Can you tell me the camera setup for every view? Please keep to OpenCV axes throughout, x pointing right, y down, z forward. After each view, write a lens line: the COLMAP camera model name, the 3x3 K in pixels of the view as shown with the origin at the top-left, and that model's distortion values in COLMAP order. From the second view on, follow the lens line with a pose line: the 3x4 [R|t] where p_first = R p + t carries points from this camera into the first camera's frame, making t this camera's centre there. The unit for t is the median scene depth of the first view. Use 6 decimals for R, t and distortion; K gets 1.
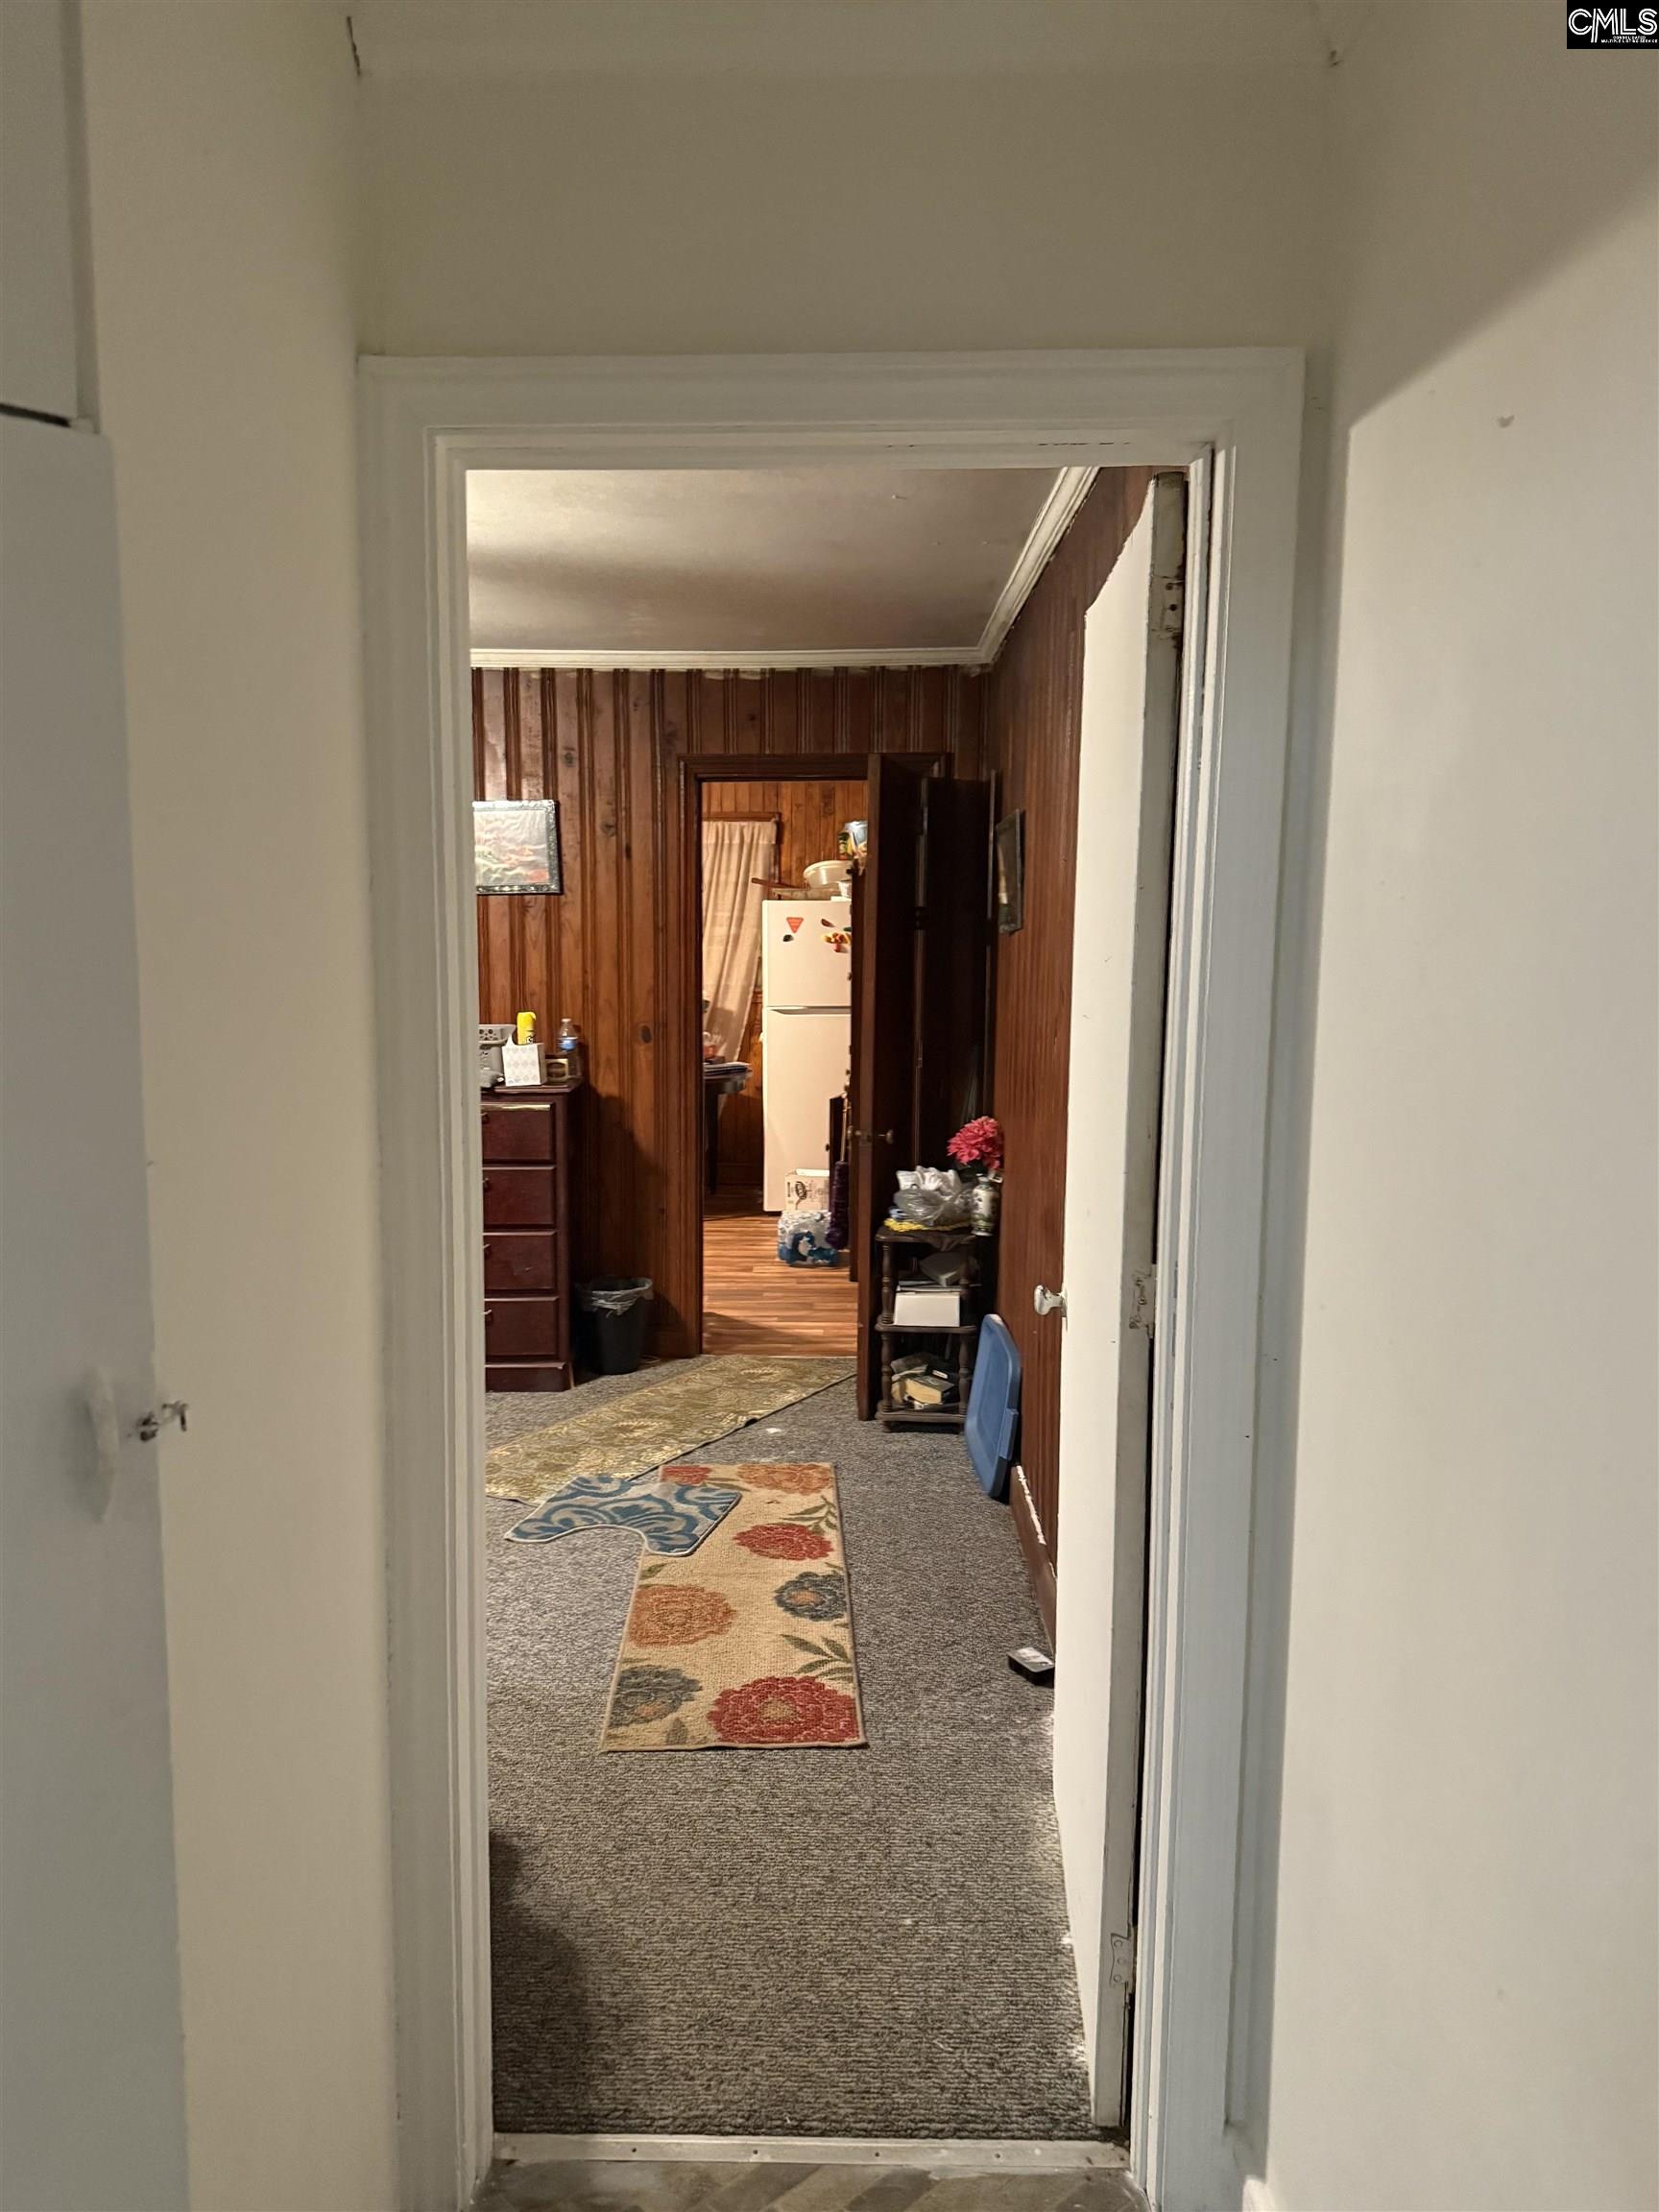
lens RADIAL K [[1629.6, 0, 829.5], [0, 1629.6, 1106.0], [0, 0, 1]] dist [0.036055, -0.038753]
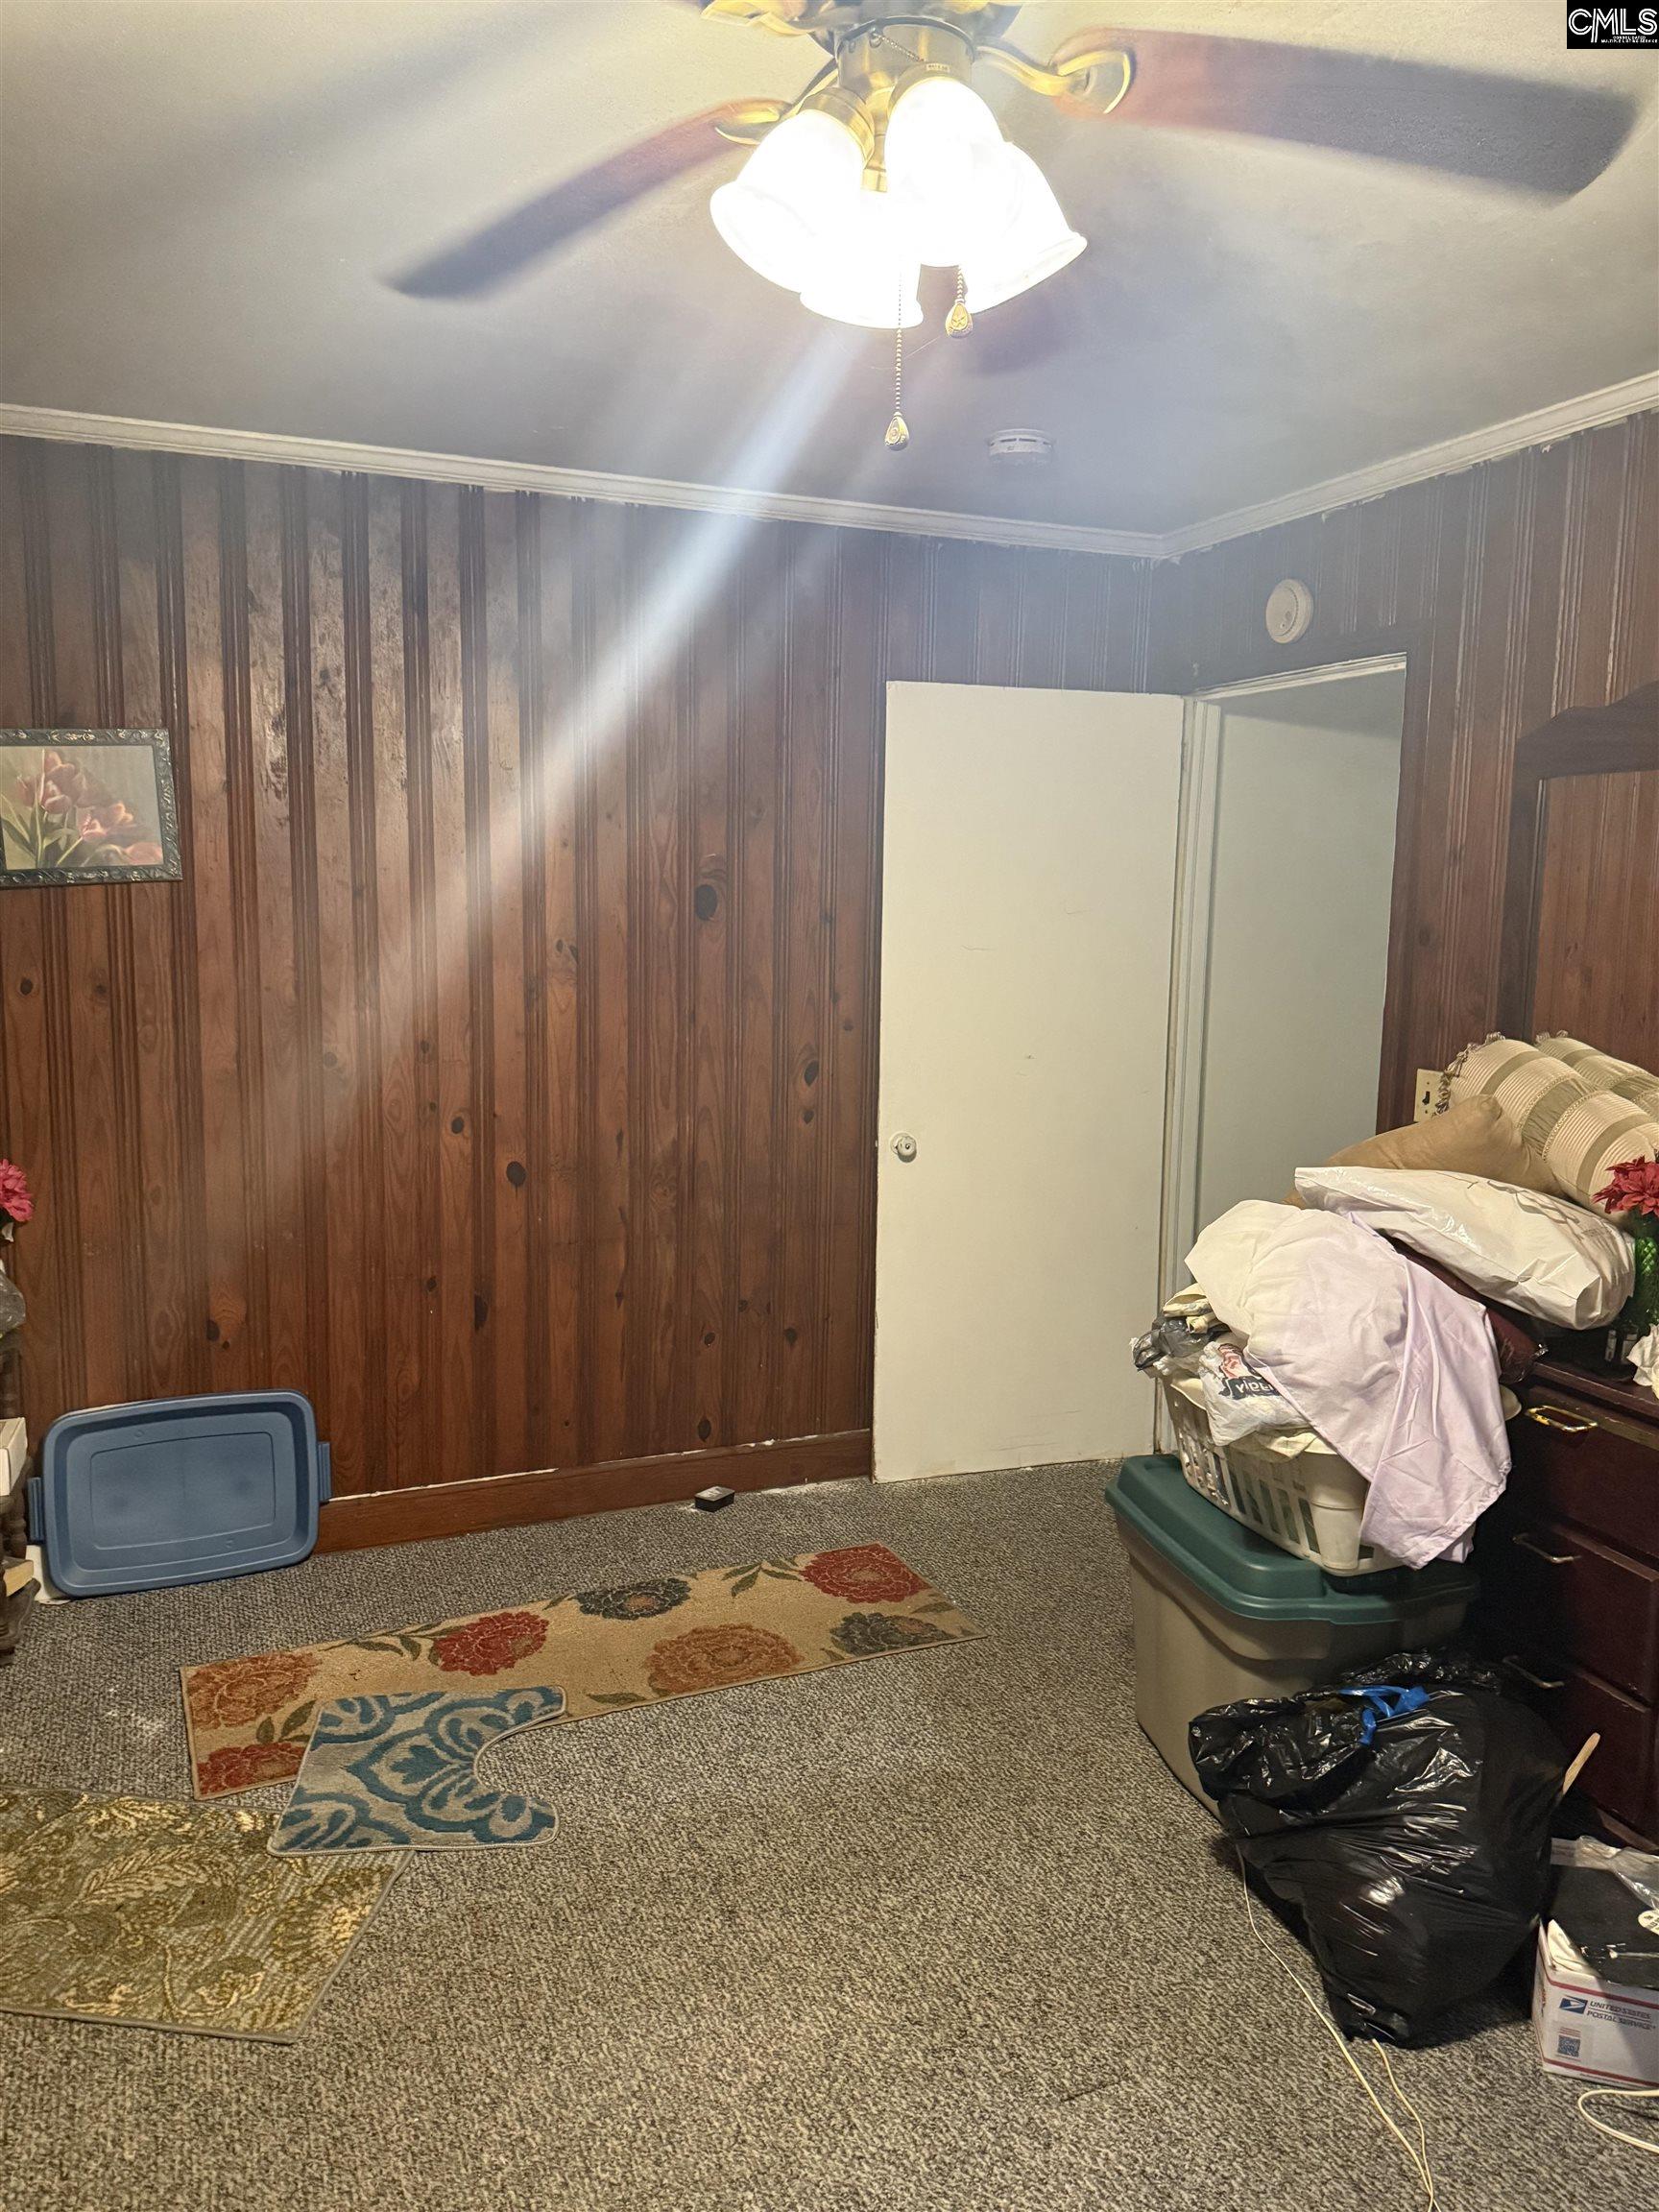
lens RADIAL K [[1629.6, 0, 829.5], [0, 1629.6, 1106.0], [0, 0, 1]] dist [0.036055, -0.038753]
pose [[-0.394437, -0.159329, 0.905005, -0.808346], [0.080837, 0.975020, 0.206887, -0.160767], [-0.915361, 0.154762, -0.371704, 1.103836]]
